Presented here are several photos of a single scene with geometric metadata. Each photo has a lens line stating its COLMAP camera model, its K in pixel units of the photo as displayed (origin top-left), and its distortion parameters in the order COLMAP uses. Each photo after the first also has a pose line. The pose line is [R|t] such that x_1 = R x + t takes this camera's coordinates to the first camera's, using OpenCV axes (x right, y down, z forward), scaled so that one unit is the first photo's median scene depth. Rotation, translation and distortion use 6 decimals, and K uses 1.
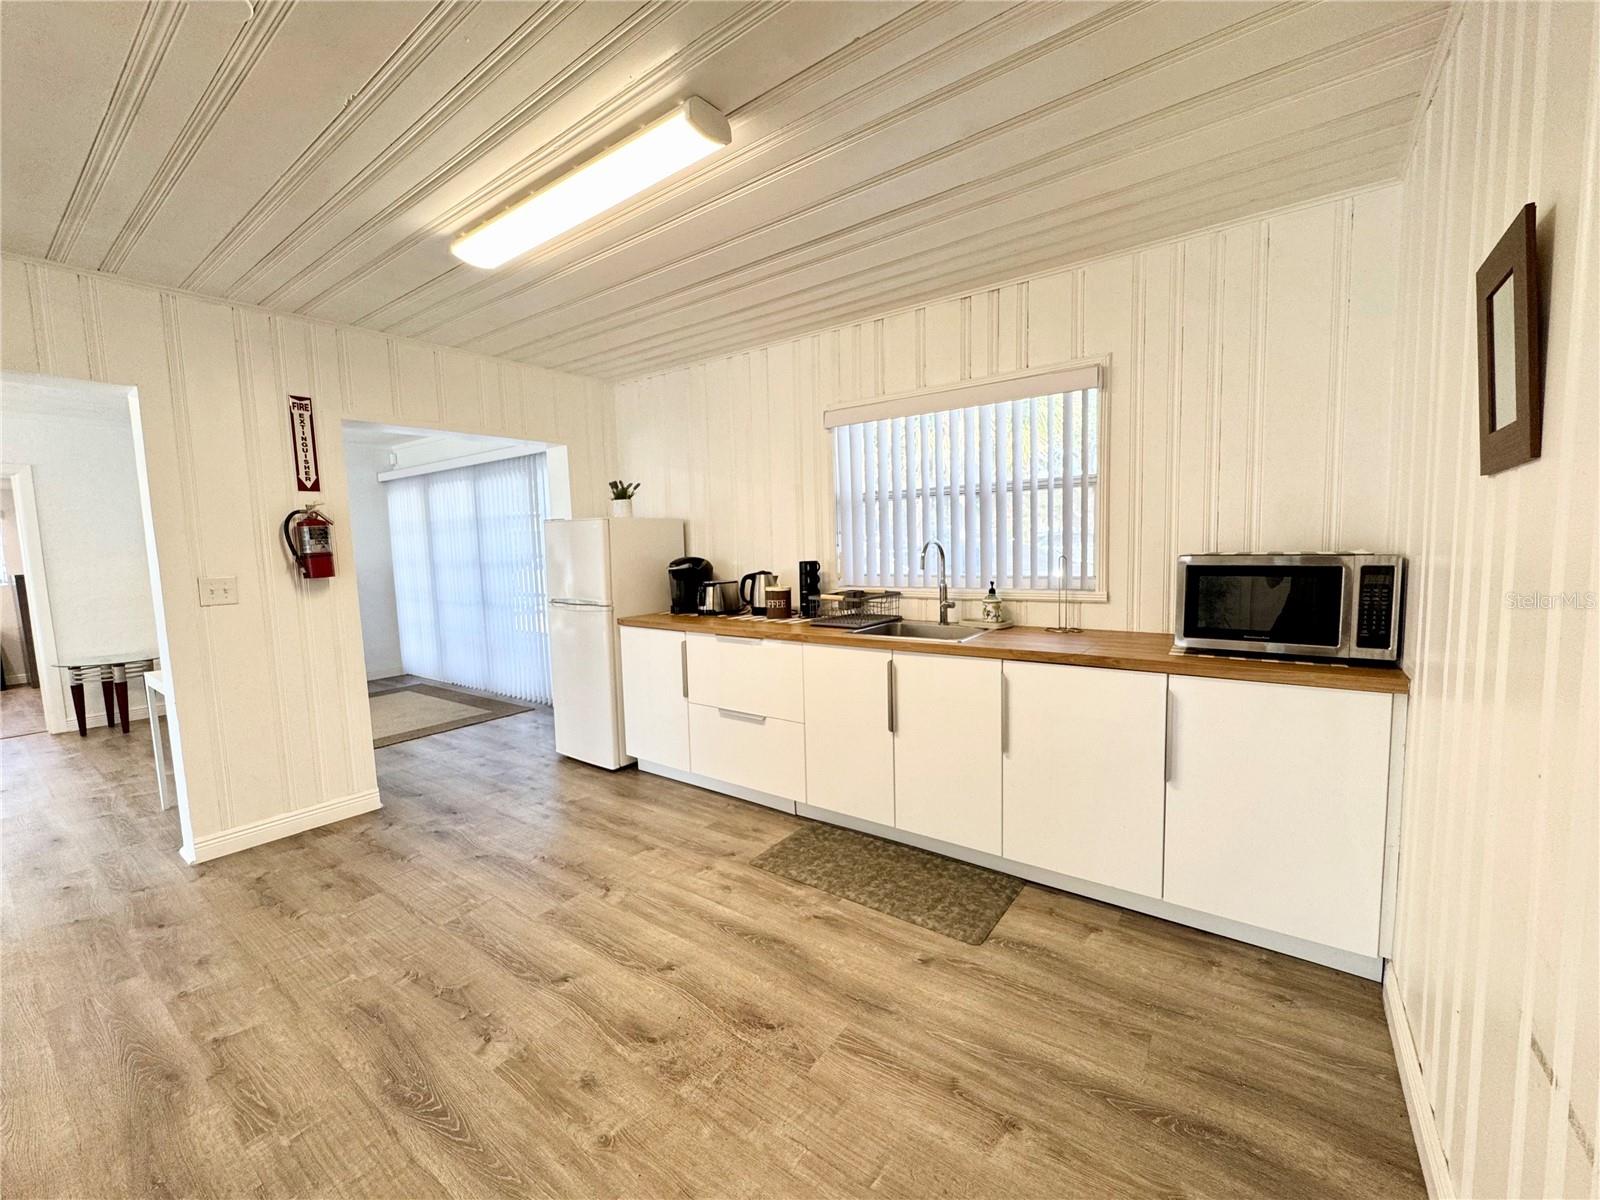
lens RADIAL K [[642.5, 0, 799.3], [0, 642.5, 601.1], [0, 0, 1]] dist [-0.004633, 0.000813]
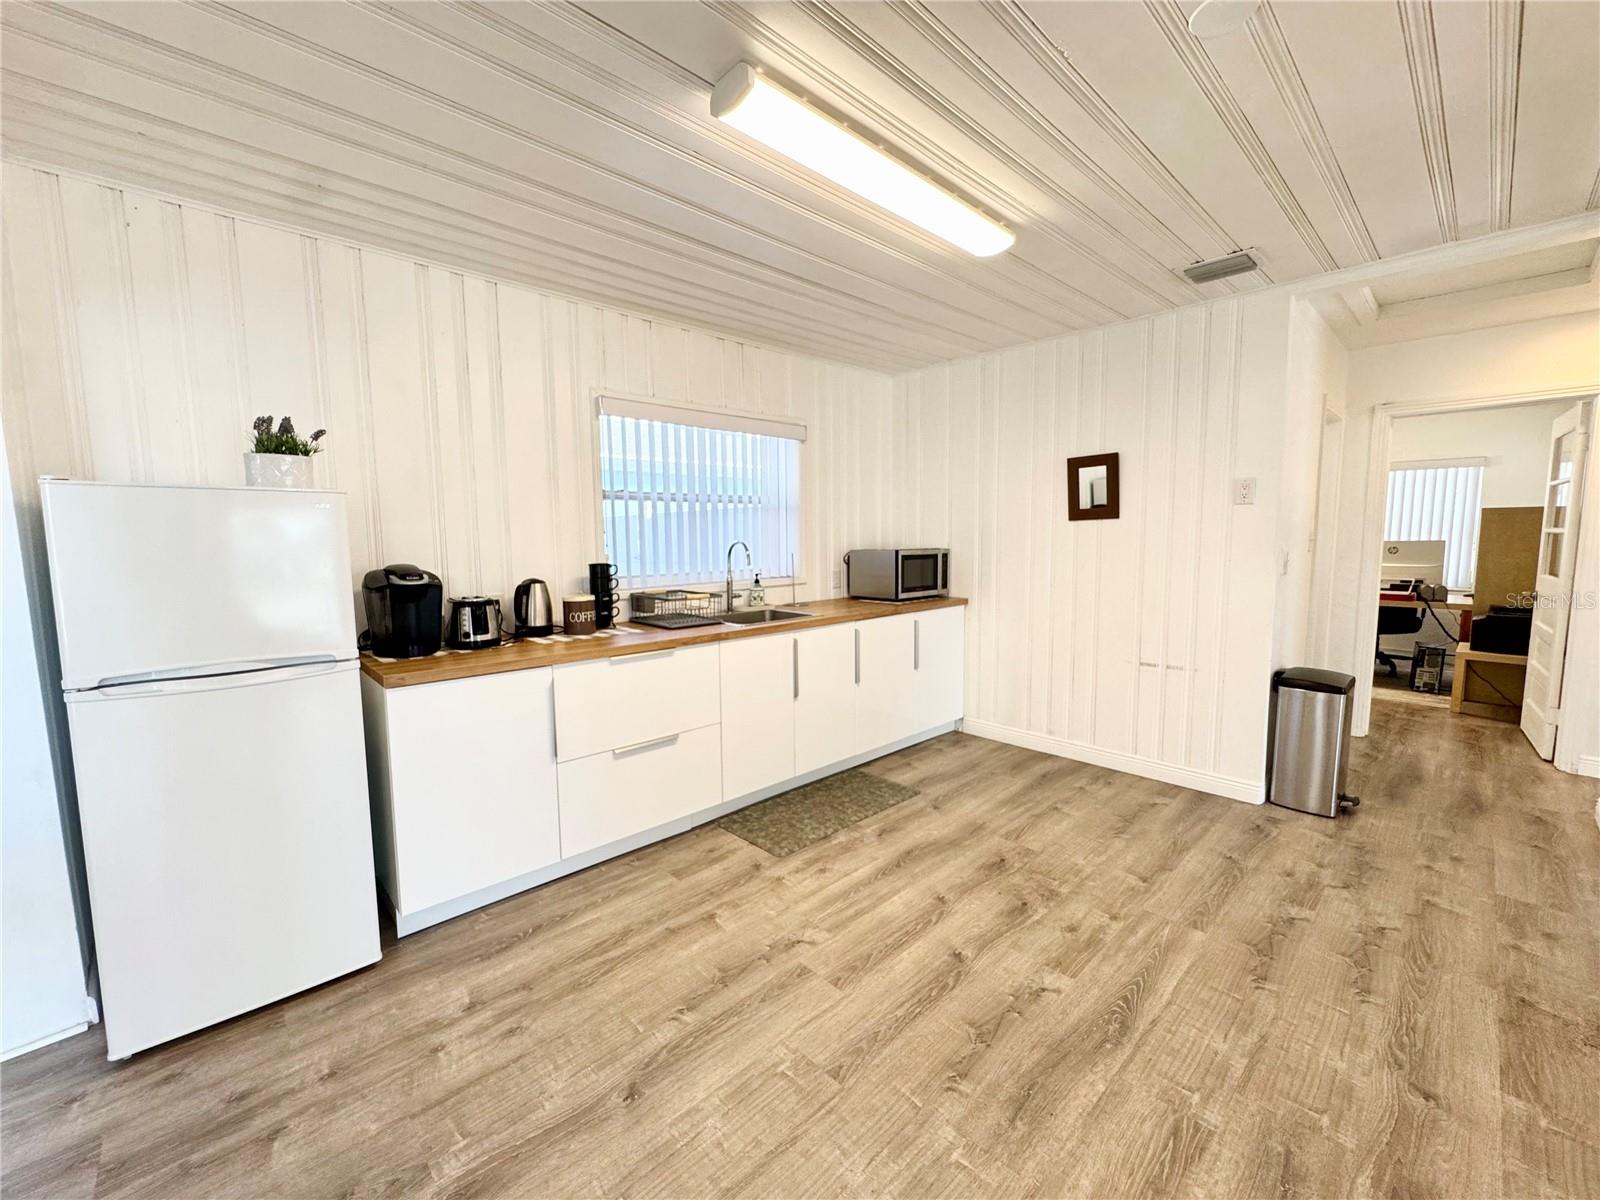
lens RADIAL K [[642.5, 0, 800.0], [0, 642.5, 601.1], [0, 0, 1]] dist [-0.004633, 0.000813]
pose [[0.183661, -0.078003, 0.979890, -1.011296], [0.095643, 0.993535, 0.061163, -0.050310], [-0.978326, 0.082486, 0.189934, 0.731796]]
